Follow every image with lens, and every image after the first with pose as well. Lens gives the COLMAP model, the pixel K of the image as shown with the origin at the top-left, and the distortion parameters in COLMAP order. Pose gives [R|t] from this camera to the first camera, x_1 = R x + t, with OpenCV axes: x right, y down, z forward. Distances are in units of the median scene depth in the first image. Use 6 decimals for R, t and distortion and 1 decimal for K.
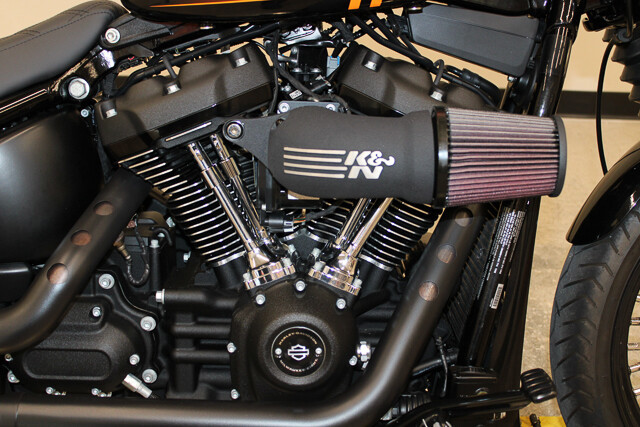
lens RADIAL K [[897.4, 0, 320.0], [0, 897.4, 213.5], [0, 0, 1]] dist [-0.061937, -0.019669]
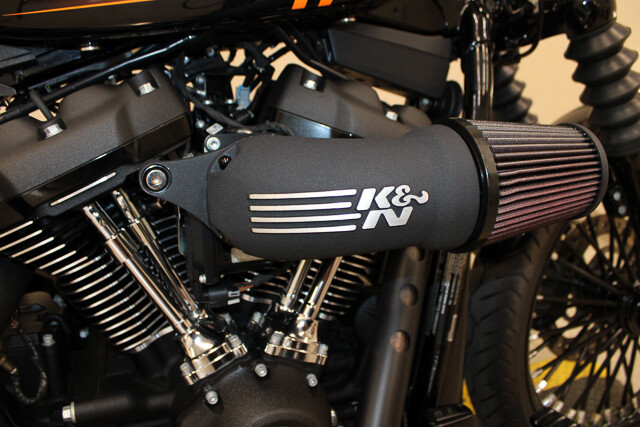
lens RADIAL K [[533.6, 0, 320.0], [0, 533.6, 213.5], [0, 0, 1]] dist [-0.160019, 0.146693]
pose [[0.932593, -0.121030, 0.340032, -0.111881], [0.129449, 0.991584, -0.002093, -0.046293], [-0.336917, 0.045969, 0.940411, 0.541398]]
